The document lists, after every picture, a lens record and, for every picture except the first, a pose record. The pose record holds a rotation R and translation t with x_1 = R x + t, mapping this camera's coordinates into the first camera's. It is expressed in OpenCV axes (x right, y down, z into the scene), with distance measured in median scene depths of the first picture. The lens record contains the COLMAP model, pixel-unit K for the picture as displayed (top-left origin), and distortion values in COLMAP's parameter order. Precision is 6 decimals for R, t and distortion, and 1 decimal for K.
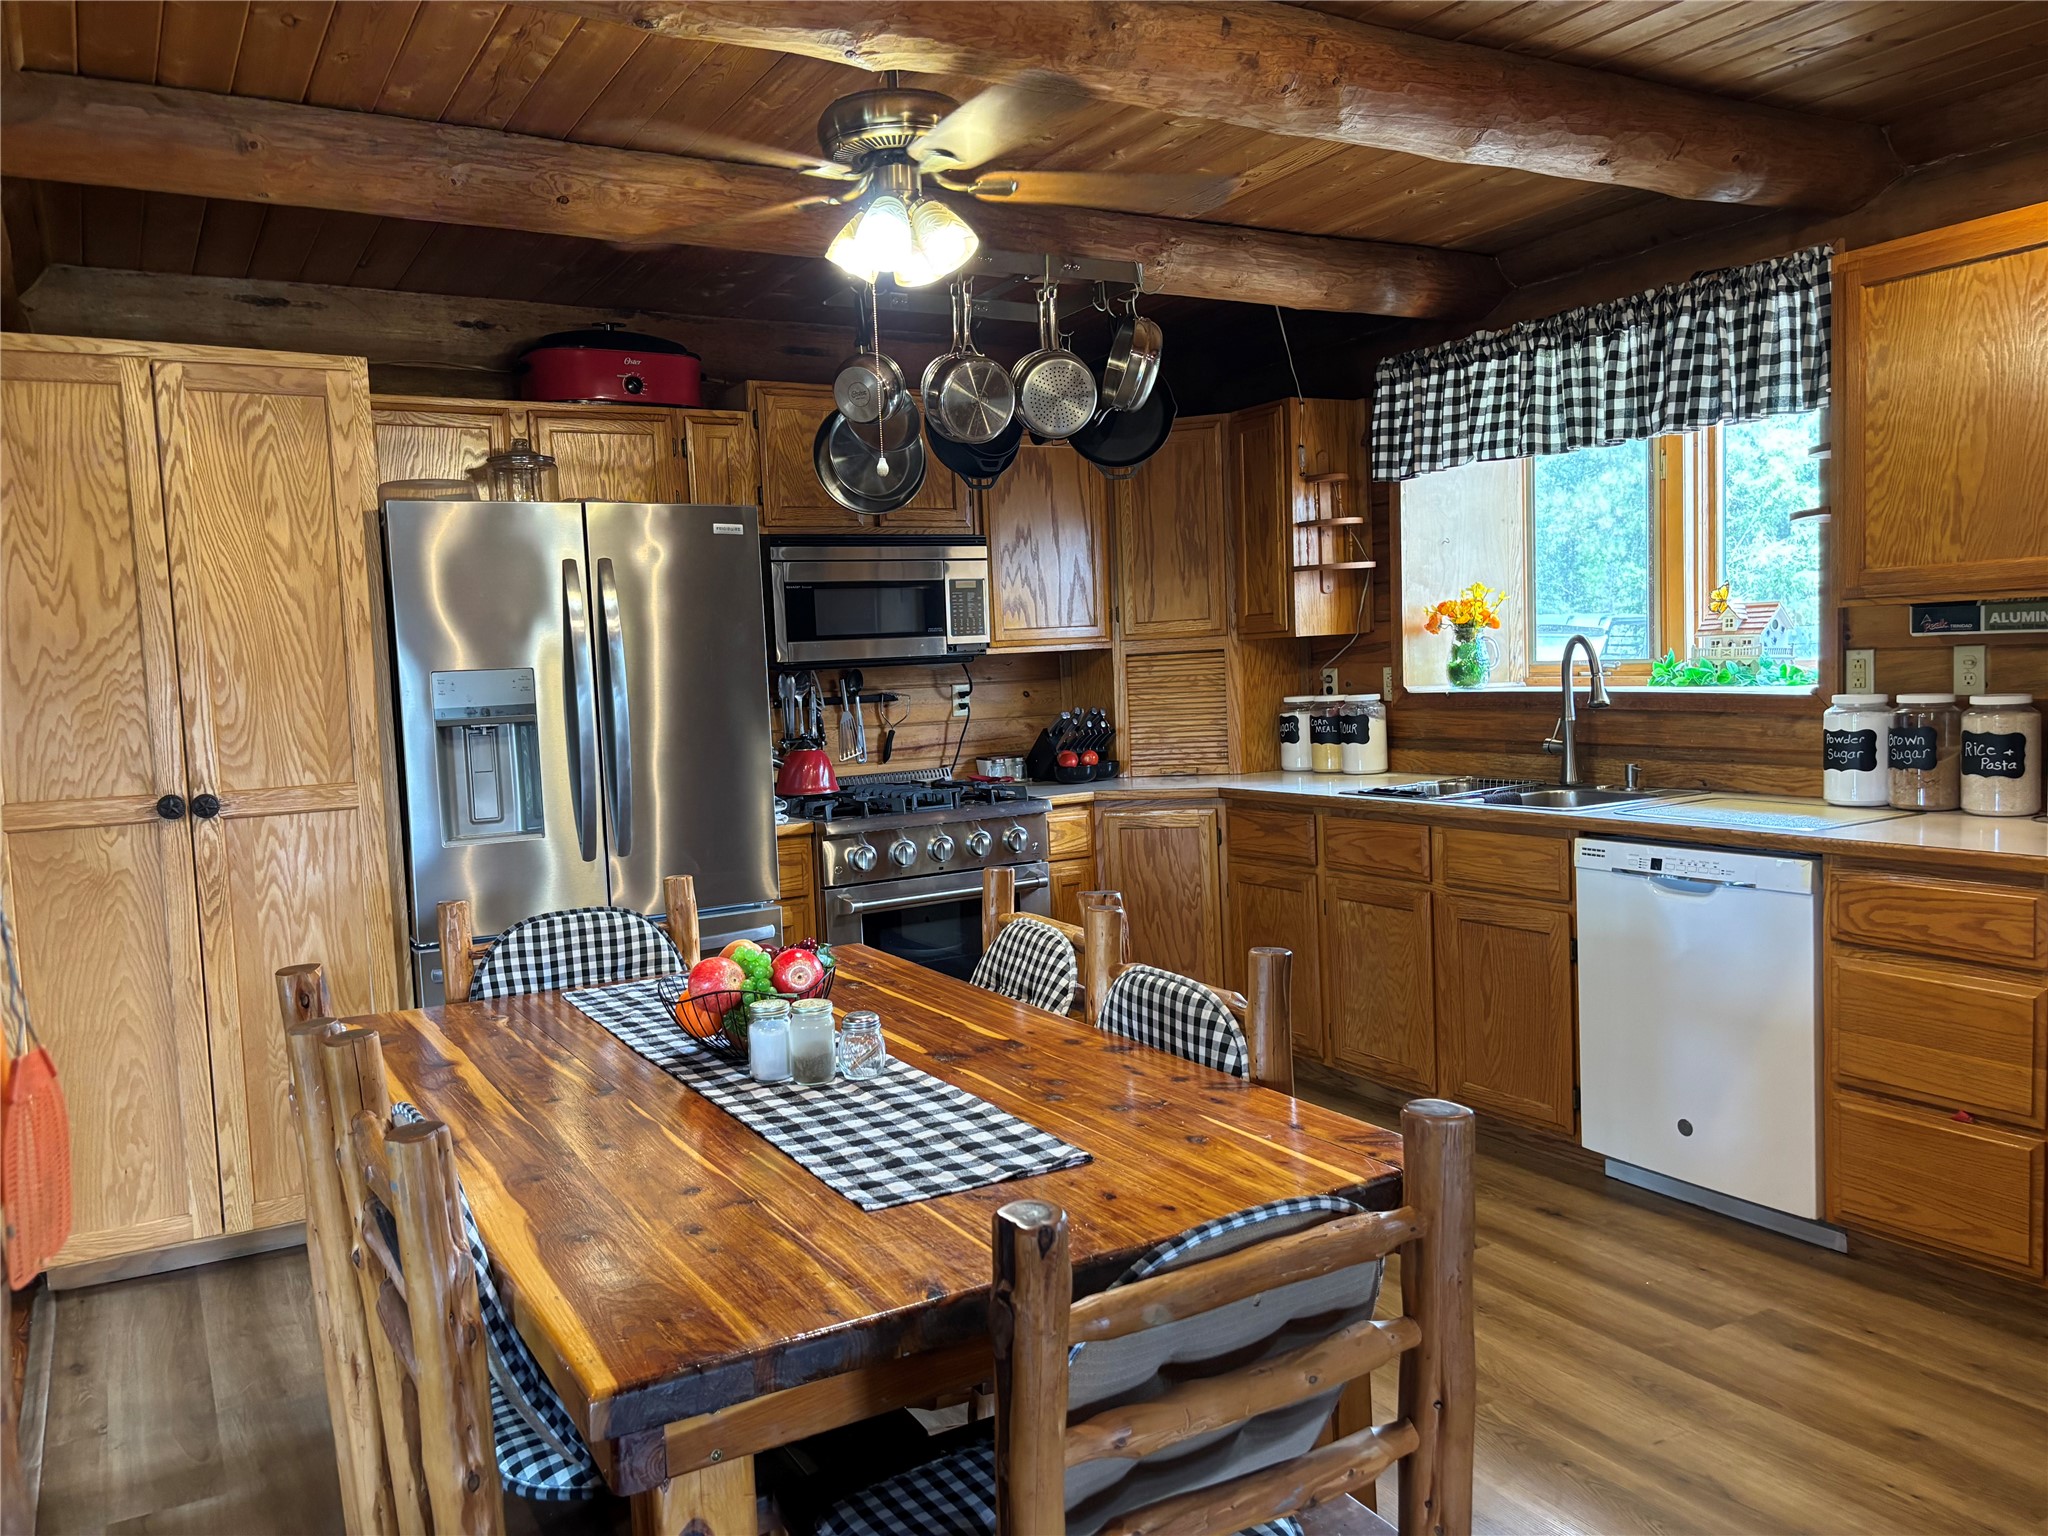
lens RADIAL K [[1542.1, 0, 1011.4], [0, 1542.1, 787.9], [0, 0, 1]] dist [0.032022, -0.024305]
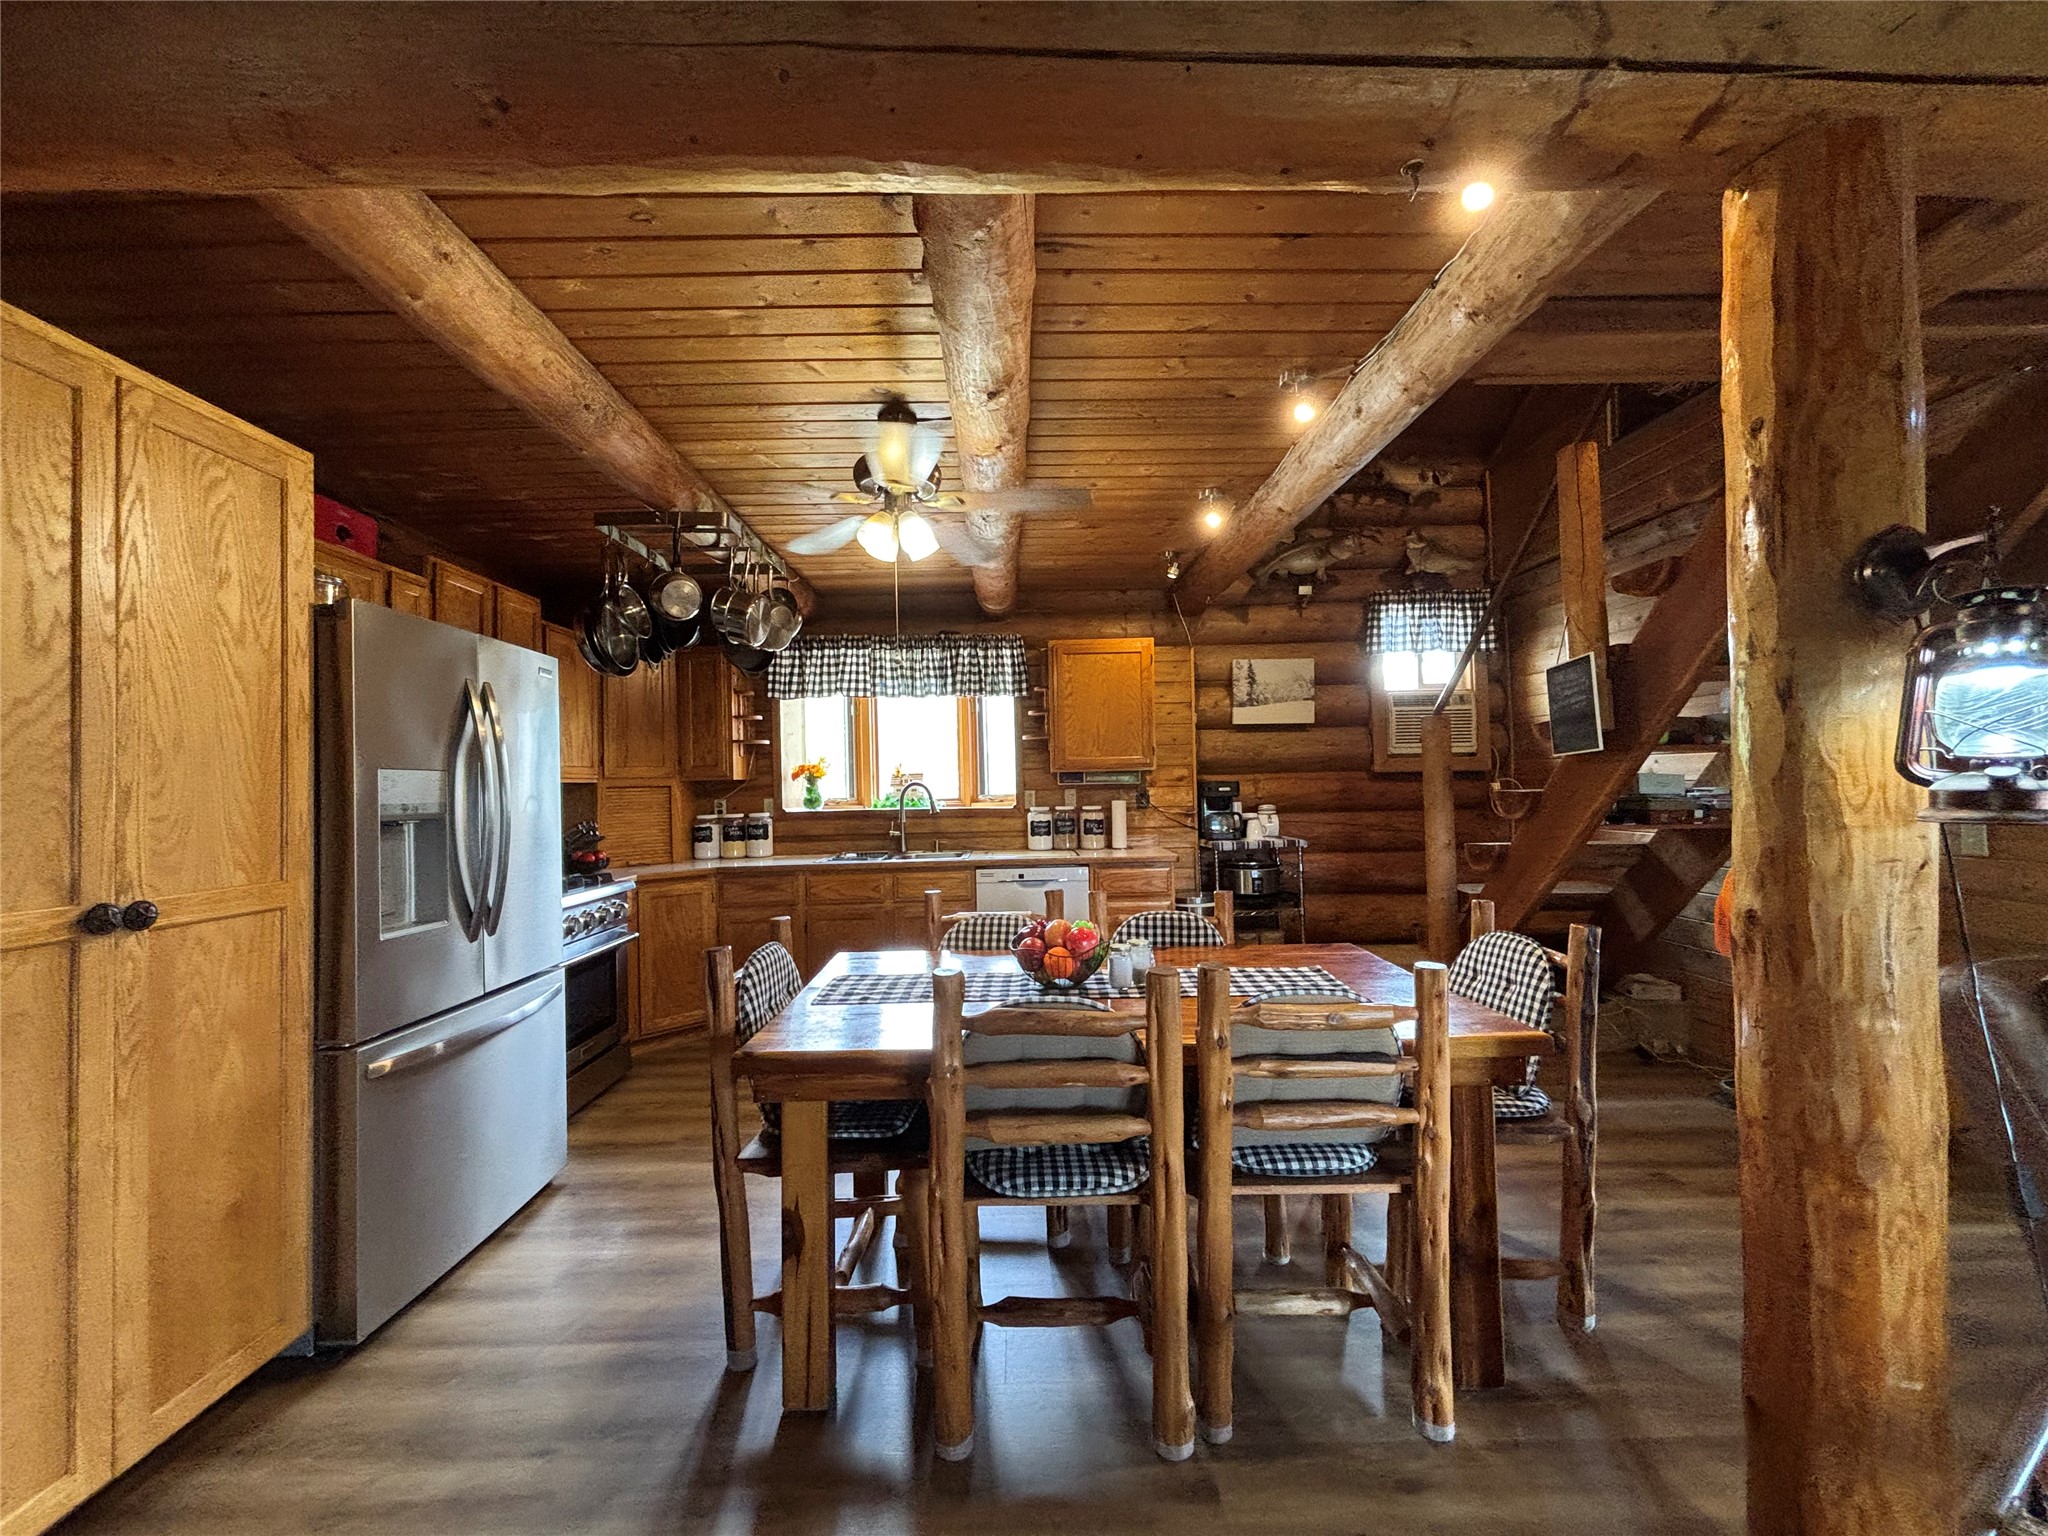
lens RADIAL K [[817.7, 0, 1021.5], [0, 817.7, 772.2], [0, 0, 1]] dist [-0.009067, -0.000306]
pose [[0.485465, 0.049457, 0.872856, -0.642312], [0.075795, 0.992258, -0.098378, 0.013435], [-0.870965, 0.113917, 0.477958, 0.372198]]
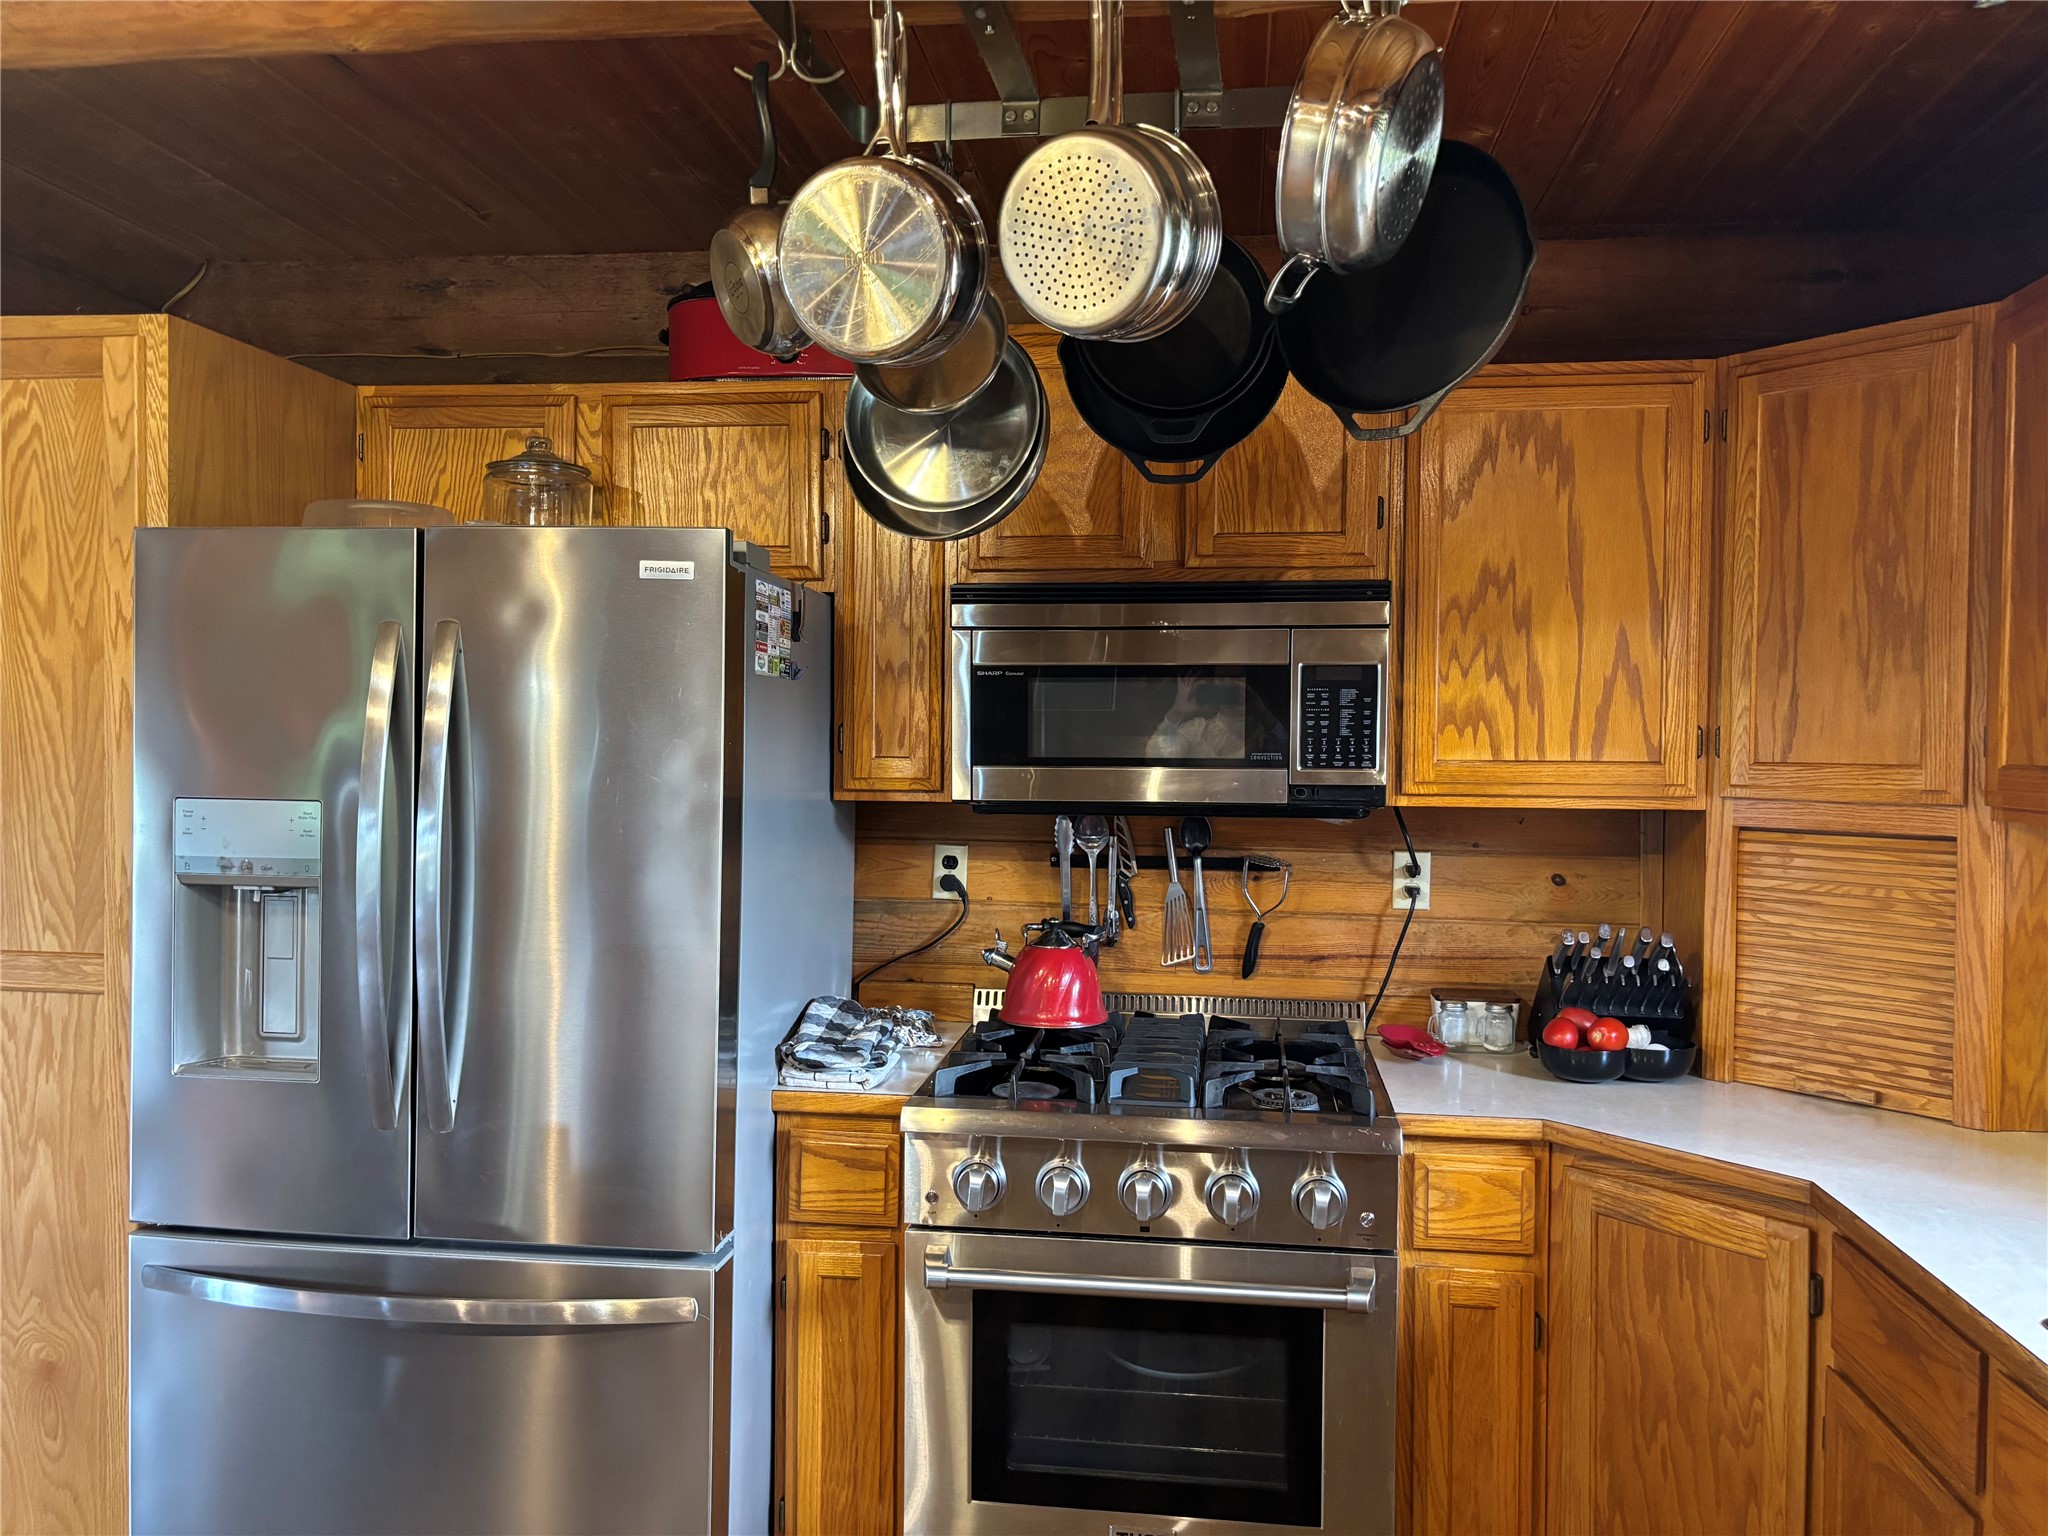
lens RADIAL K [[1542.1, 0, 1009.7], [0, 1542.1, 773.7], [0, 0, 1]] dist [0.032022, -0.024305]
pose [[0.787586, 0.069832, -0.612235, 0.282974], [-0.097960, 0.995112, -0.012513, -0.110473], [0.608368, 0.069830, 0.790577, 0.710451]]
